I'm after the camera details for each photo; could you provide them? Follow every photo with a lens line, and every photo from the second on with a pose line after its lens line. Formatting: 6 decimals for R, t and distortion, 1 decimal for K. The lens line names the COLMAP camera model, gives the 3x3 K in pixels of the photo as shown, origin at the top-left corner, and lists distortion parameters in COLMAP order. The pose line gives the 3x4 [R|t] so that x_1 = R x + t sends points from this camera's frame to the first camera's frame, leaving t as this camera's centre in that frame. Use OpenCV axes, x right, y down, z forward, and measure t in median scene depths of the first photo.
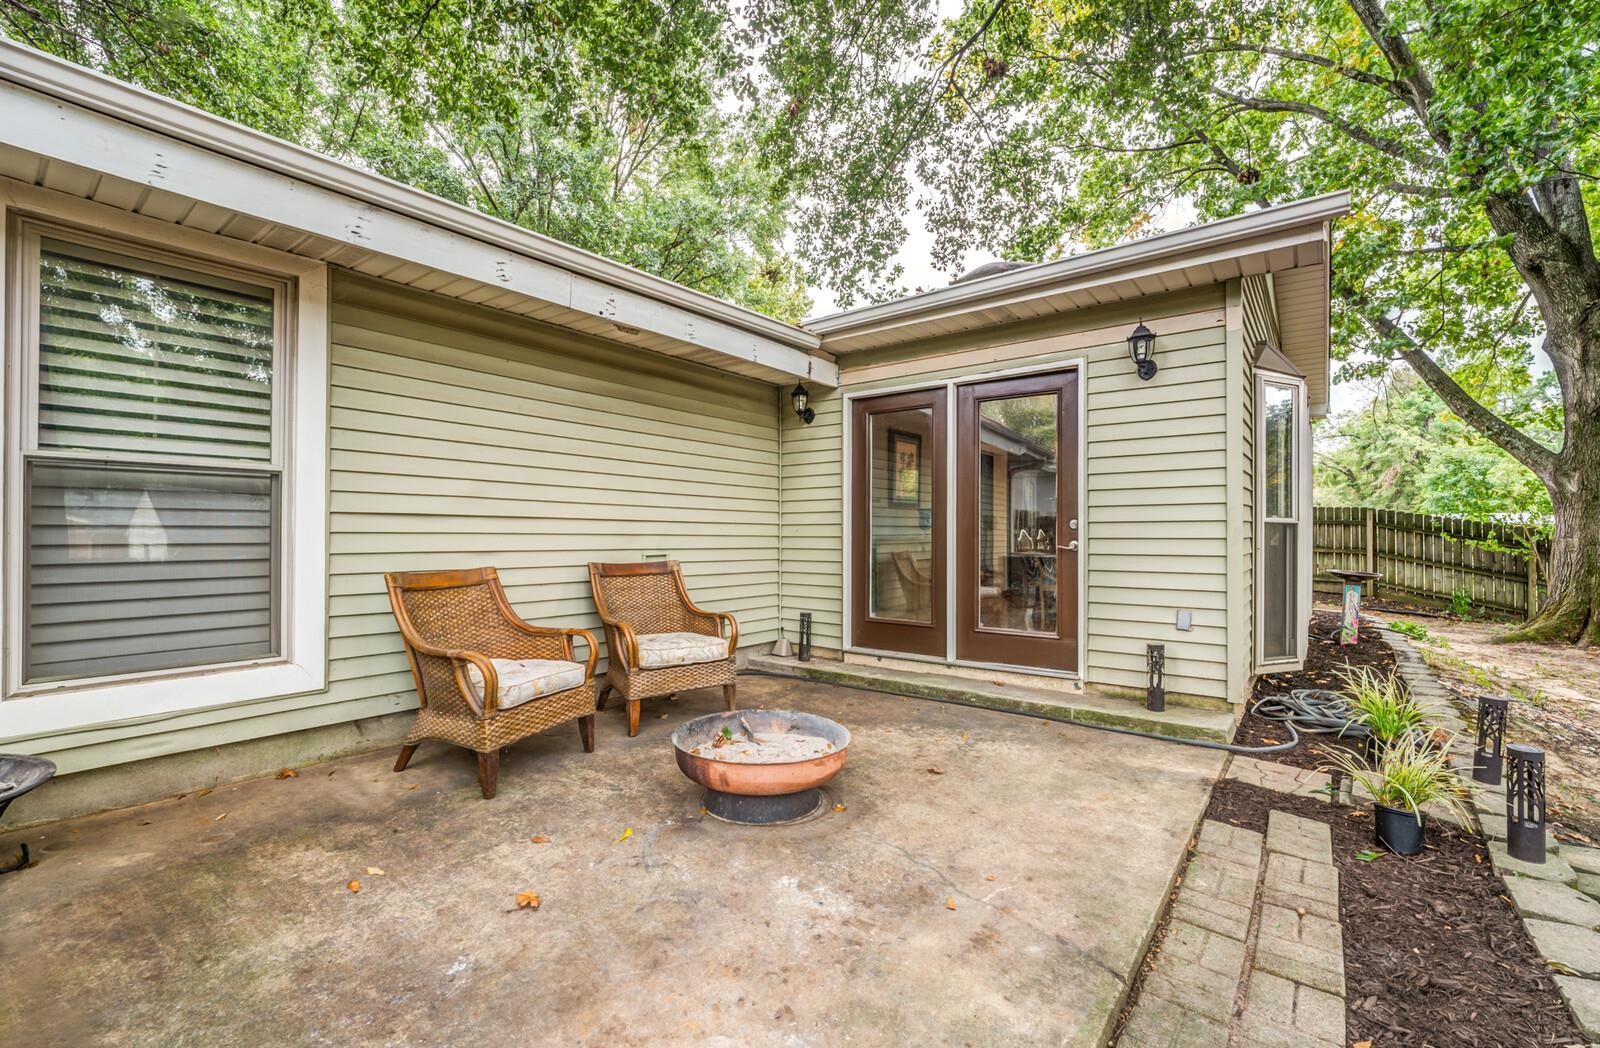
lens RADIAL K [[712.4, 0, 788.5], [0, 712.4, 522.0], [0, 0, 1]] dist [-0.013986, -0.000074]
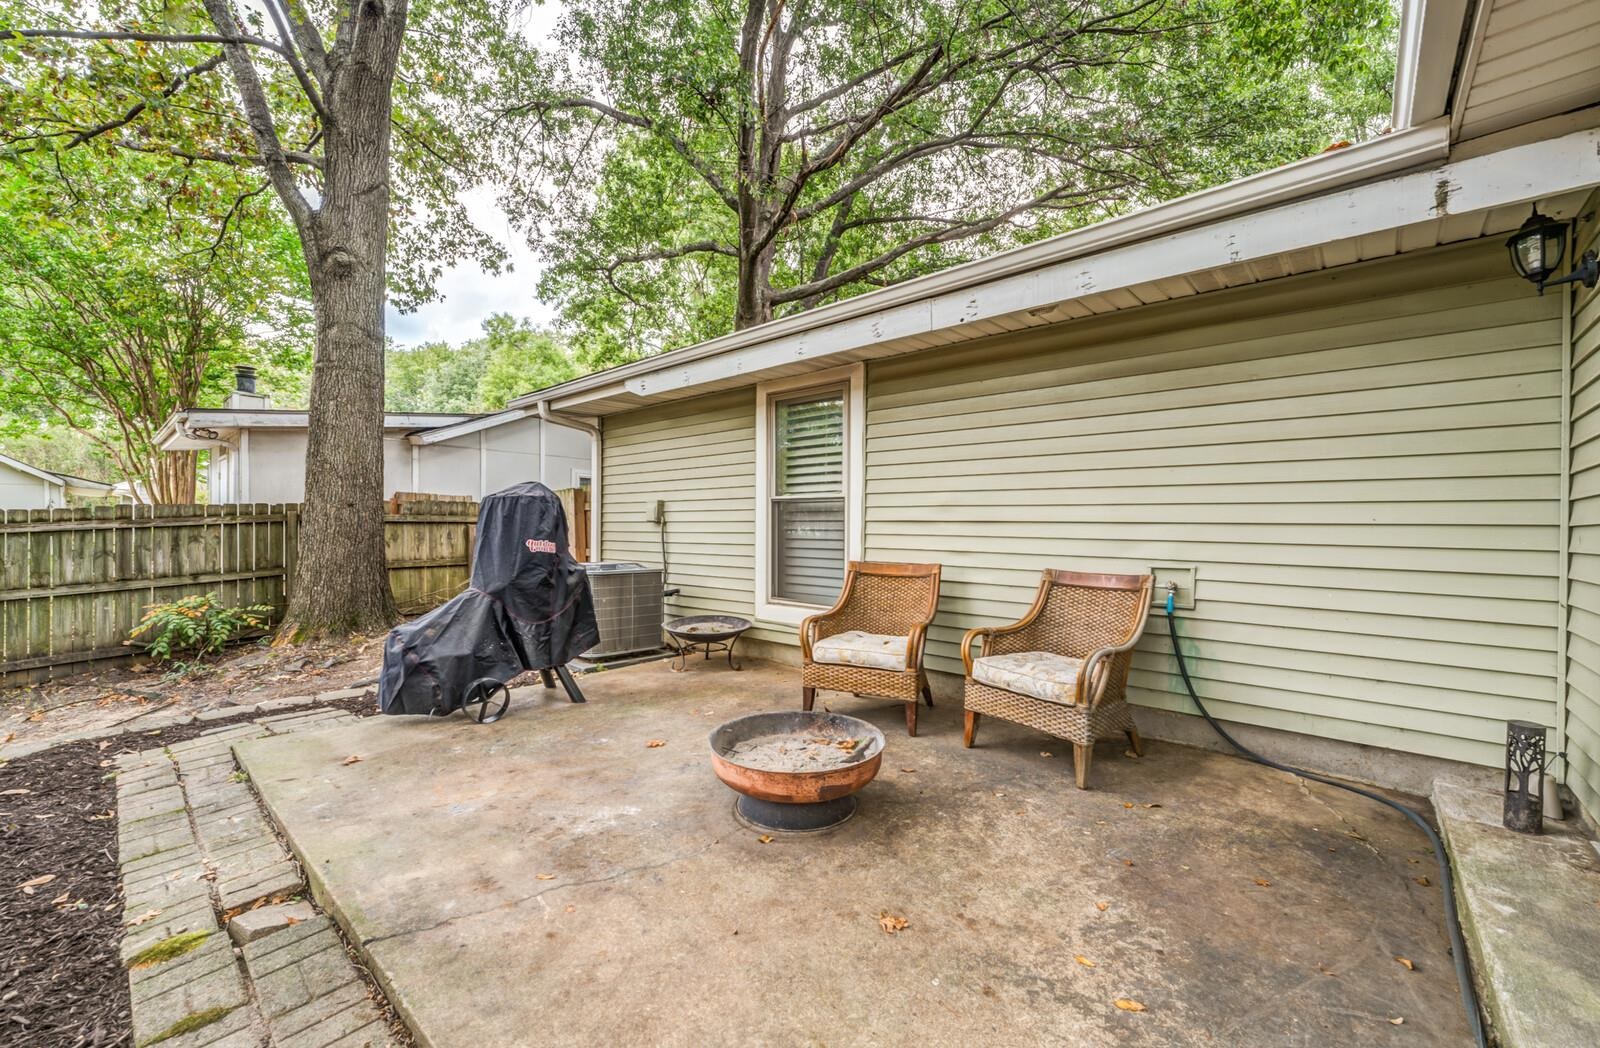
lens RADIAL K [[639.2, 0, 788.2], [0, 639.2, 534.3], [0, 0, 1]] dist [-0.004231, 0.000935]
pose [[-0.087535, 0.004724, -0.996150, 0.810397], [0.004537, 0.999980, 0.004343, 0.007589], [0.996151, -0.004139, -0.087555, 1.009995]]
